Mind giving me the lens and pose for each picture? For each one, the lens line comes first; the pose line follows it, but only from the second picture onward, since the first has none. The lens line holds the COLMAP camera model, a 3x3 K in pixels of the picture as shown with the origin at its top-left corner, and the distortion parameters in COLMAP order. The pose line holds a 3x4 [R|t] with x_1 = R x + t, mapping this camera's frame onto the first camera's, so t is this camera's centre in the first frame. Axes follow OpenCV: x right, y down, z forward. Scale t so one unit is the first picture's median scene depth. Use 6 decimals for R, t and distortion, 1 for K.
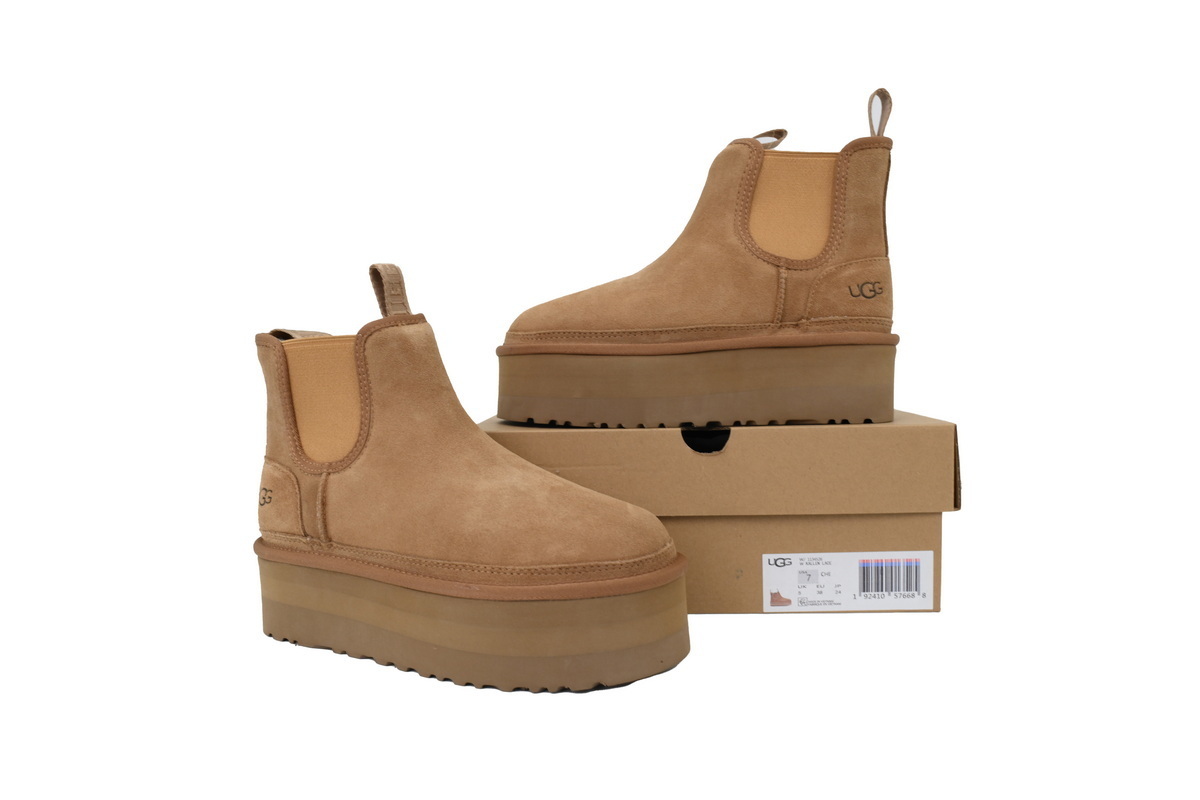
lens RADIAL K [[794.0, 0, 593.2], [0, 794.0, 419.8], [0, 0, 1]] dist [-0.001978, -0.001429]
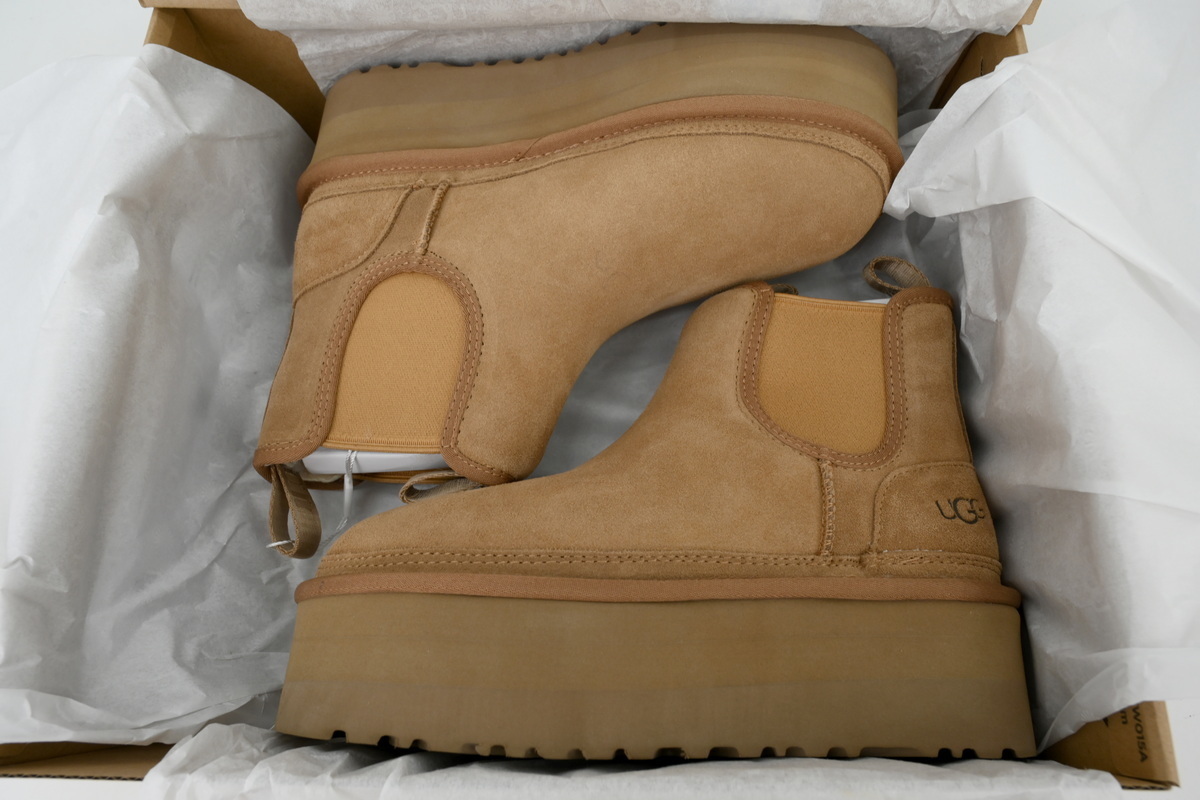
lens RADIAL K [[794.0, 0, 593.2], [0, 794.0, 419.8], [0, 0, 1]] dist [-0.001978, -0.001429]
pose [[0.984321, 0.084307, 0.154933, -0.020646], [-0.018485, 0.922844, -0.384731, 0.005551], [-0.175414, 0.375835, 0.909933, 0.490954]]
